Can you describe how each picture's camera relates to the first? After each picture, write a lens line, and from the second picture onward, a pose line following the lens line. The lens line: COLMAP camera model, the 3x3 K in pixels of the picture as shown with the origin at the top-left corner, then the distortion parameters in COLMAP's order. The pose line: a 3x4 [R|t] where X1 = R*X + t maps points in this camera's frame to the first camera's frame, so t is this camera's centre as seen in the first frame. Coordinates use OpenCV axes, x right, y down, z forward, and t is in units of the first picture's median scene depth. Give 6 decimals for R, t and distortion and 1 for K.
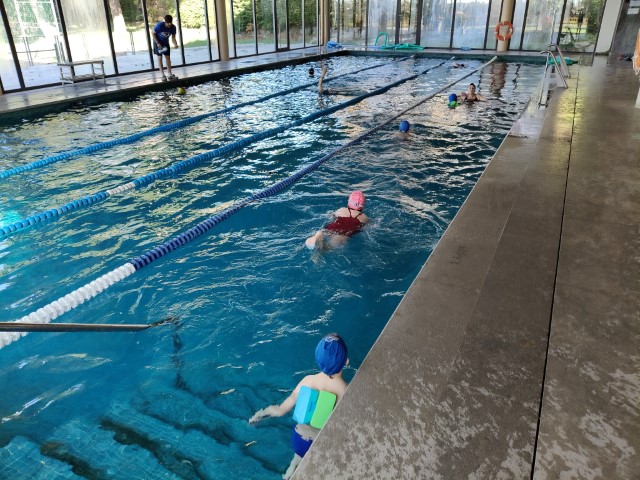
lens RADIAL K [[481.4, 0, 320.0], [0, 481.4, 240.0], [0, 0, 1]] dist [-0.009693, -0.009278]
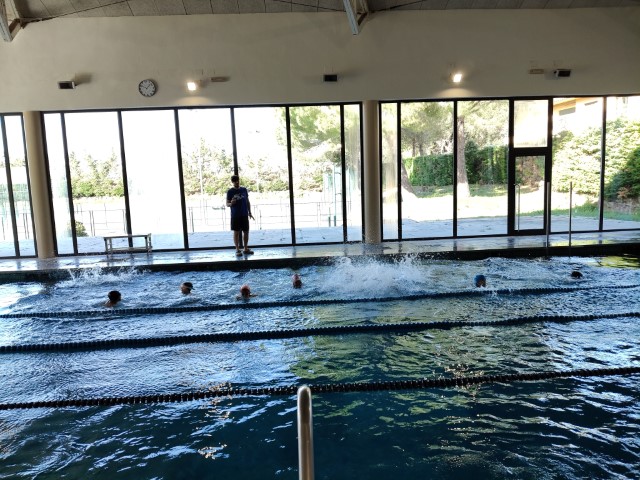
lens RADIAL K [[471.6, 0, 320.0], [0, 471.6, 240.0], [0, 0, 1]] dist [-0.038537, 0.041800]
pose [[0.507168, 0.105178, -0.855405, 0.578137], [-0.346016, 0.933871, -0.090326, -0.410370], [0.789338, 0.341794, 0.510022, 0.804457]]
